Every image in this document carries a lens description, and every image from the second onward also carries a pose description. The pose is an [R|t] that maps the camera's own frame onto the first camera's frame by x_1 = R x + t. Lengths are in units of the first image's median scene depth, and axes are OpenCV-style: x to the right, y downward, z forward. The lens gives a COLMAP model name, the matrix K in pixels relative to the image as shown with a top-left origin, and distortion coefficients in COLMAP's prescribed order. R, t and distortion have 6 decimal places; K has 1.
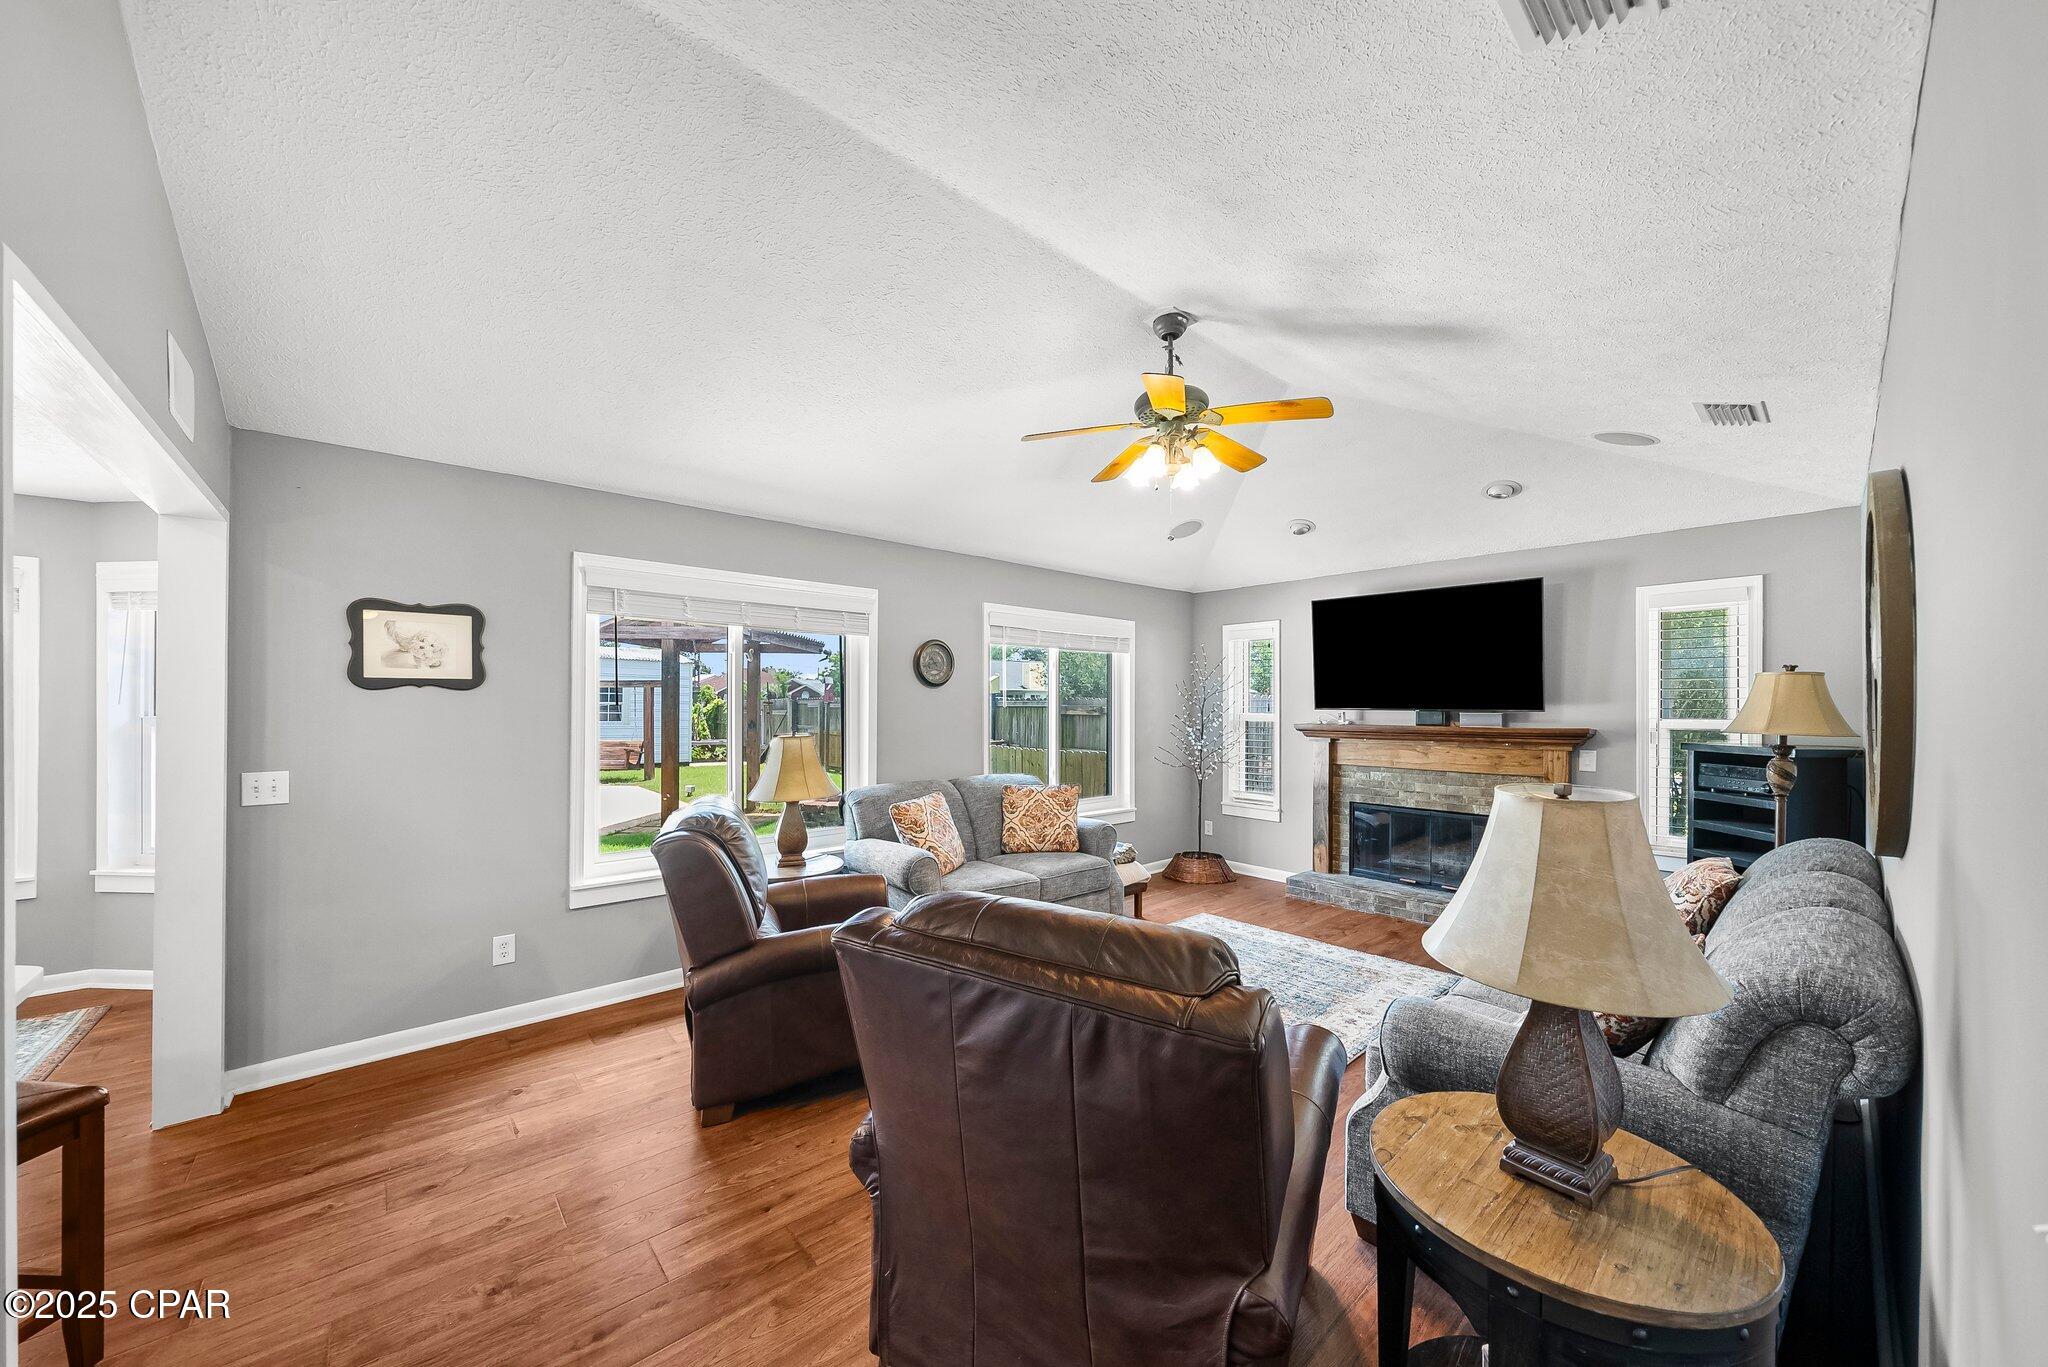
lens RADIAL K [[722.2, 0, 1017.7], [0, 722.2, 703.7], [0, 0, 1]] dist [-0.007816, 0.000229]
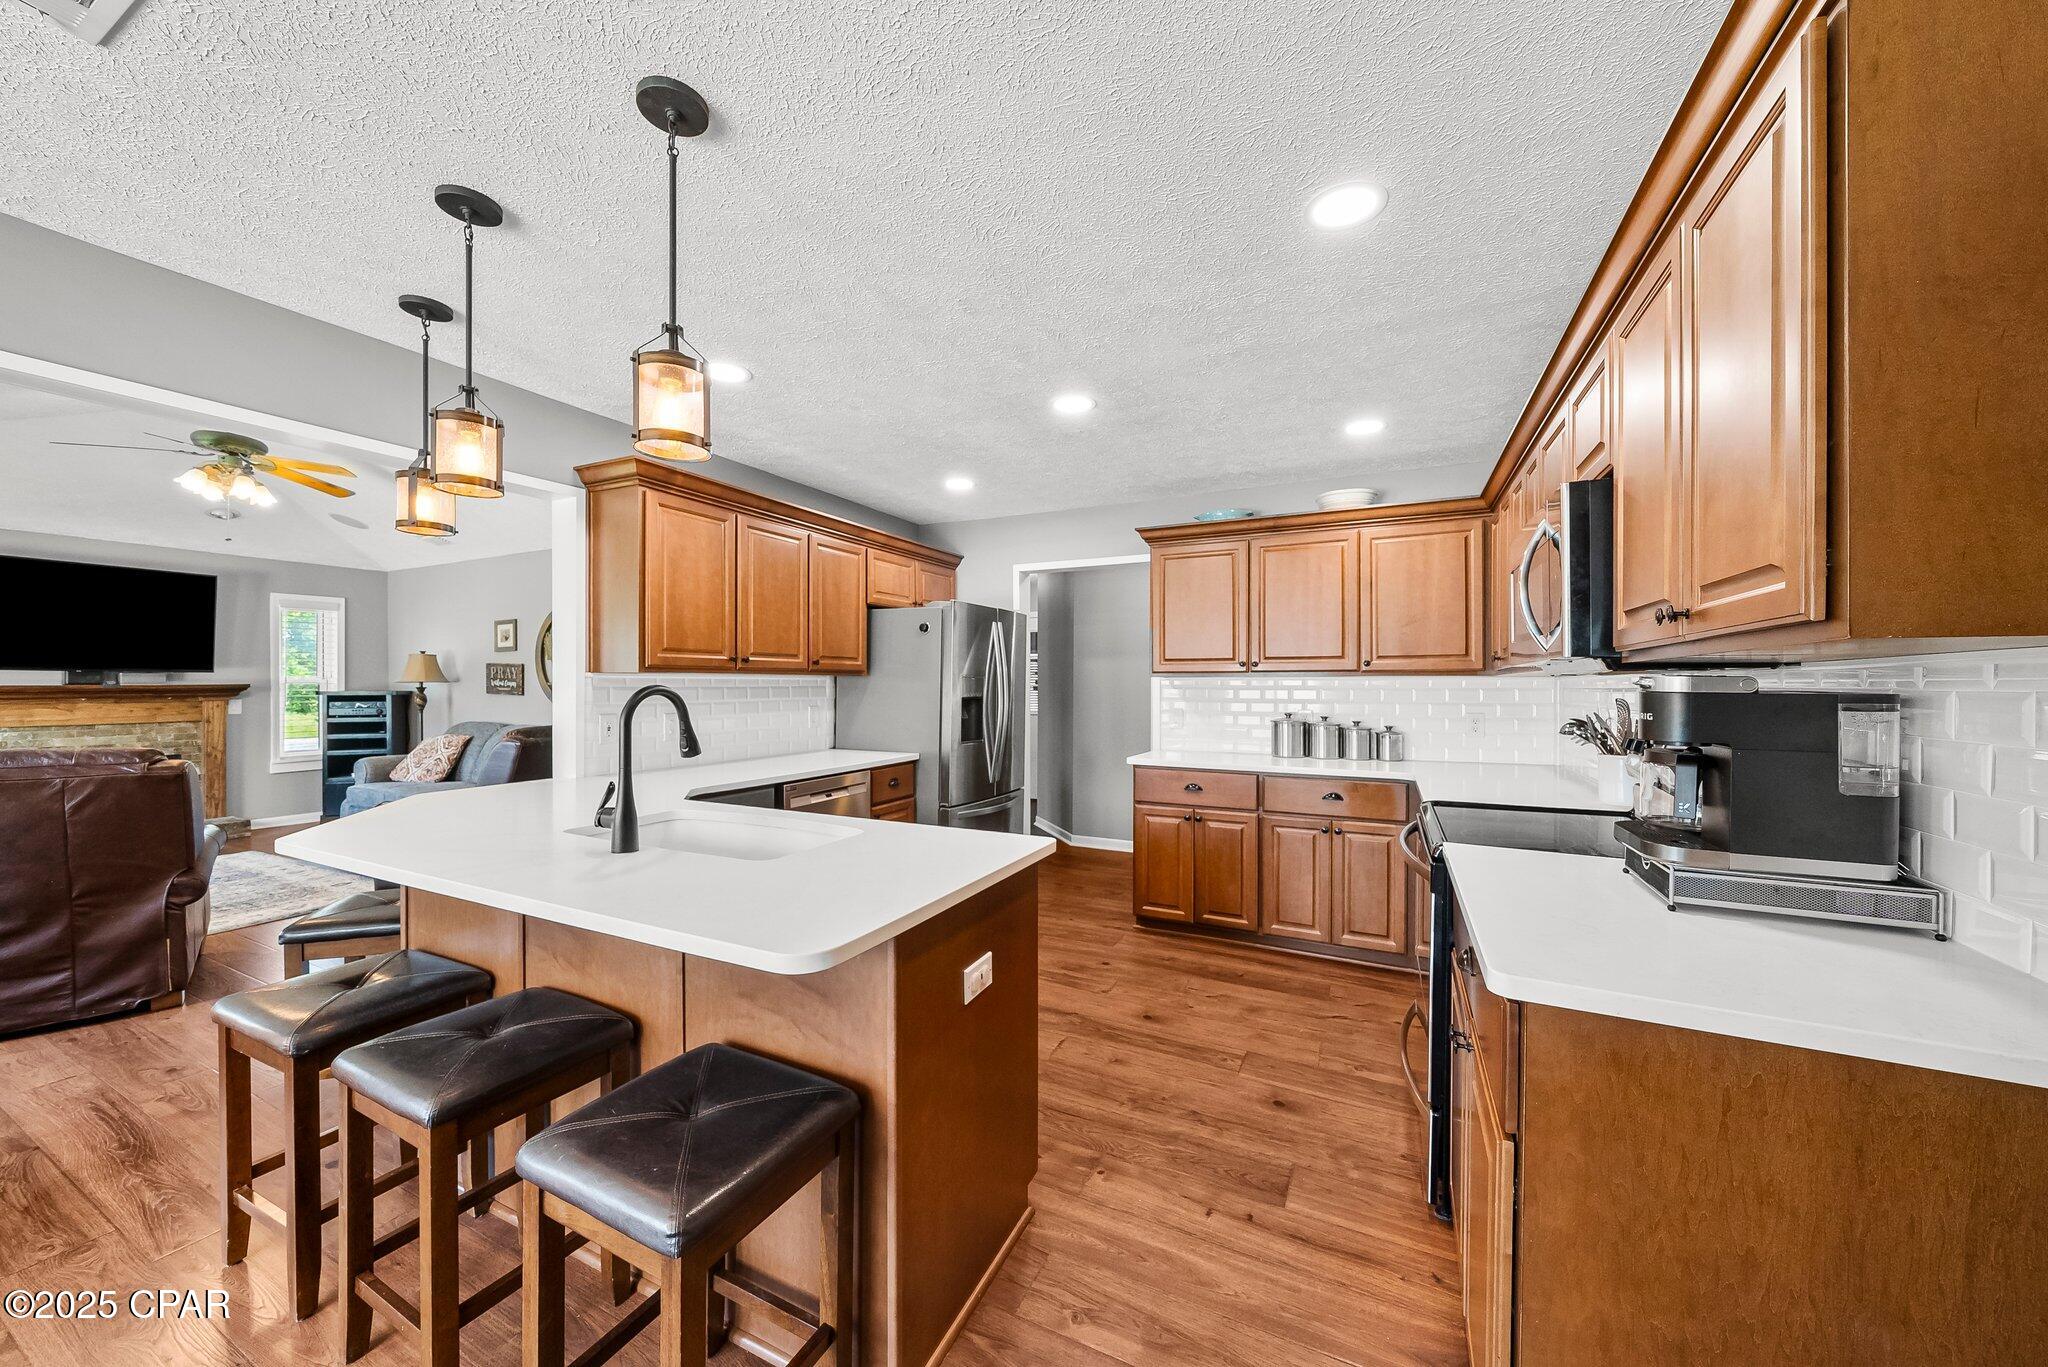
lens RADIAL K [[722.2, 0, 1024.3], [0, 722.2, 687.5], [0, 0, 1]] dist [-0.007816, 0.000229]
pose [[-0.382541, -0.006678, 0.923914, -1.068016], [-0.003694, 0.999977, 0.005698, 0.024880], [-0.923931, -0.001233, -0.382557, 0.082602]]
